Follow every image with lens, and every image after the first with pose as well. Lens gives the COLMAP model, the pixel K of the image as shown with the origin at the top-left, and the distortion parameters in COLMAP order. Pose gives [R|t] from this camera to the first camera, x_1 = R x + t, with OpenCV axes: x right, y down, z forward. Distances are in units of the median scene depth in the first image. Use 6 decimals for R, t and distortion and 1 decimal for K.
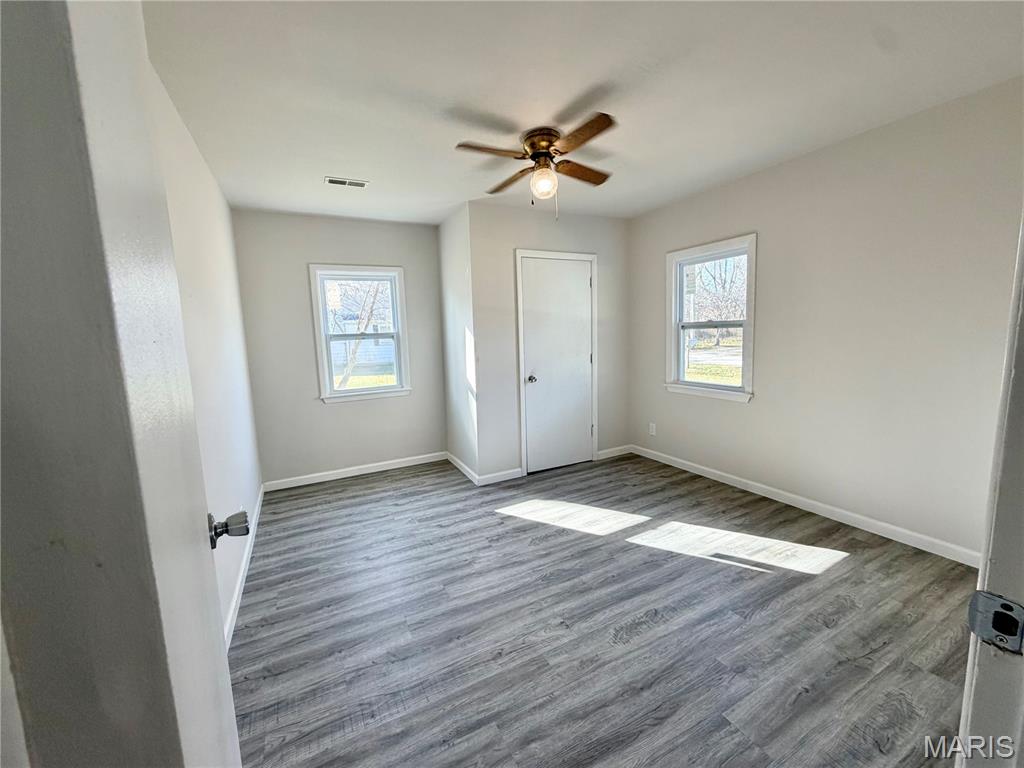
lens RADIAL K [[410.1, 0, 511.4], [0, 410.1, 379.4], [0, 0, 1]] dist [0.012916, -0.000260]
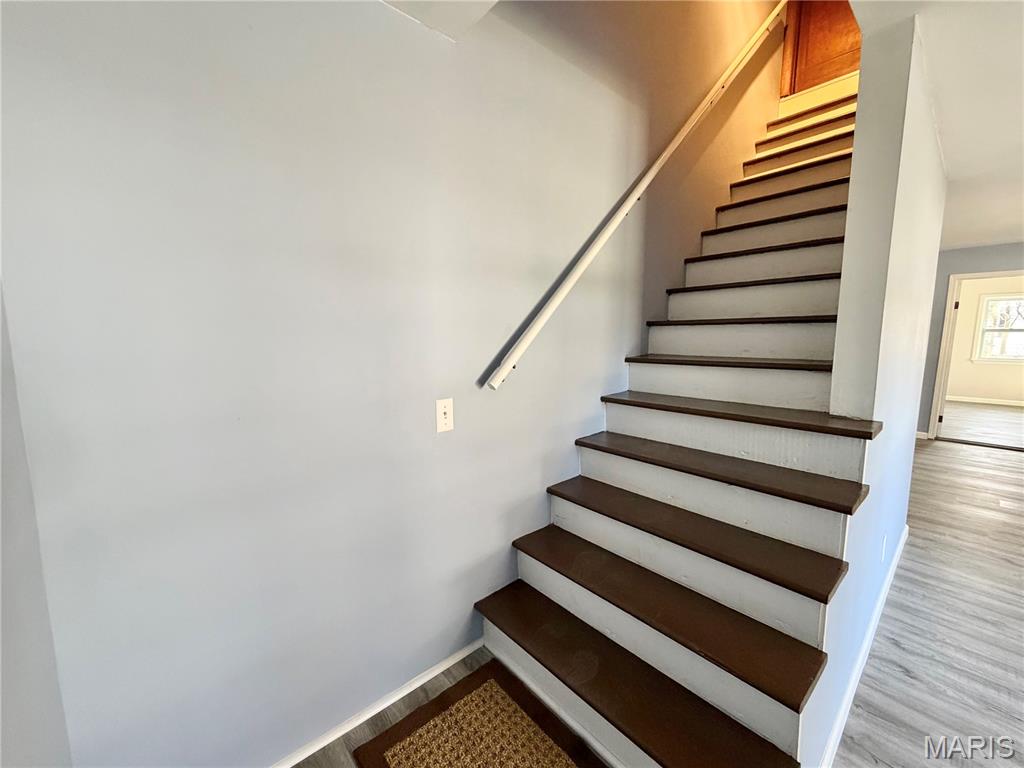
lens RADIAL K [[410.1, 0, 520.8], [0, 410.1, 387.3], [0, 0, 1]] dist [0.012916, -0.000260]
pose [[0.241707, 0.150330, -0.958634, 0.995672], [-0.125017, 0.984517, 0.122867, 0.202847], [0.962262, 0.090147, 0.256758, -1.670132]]
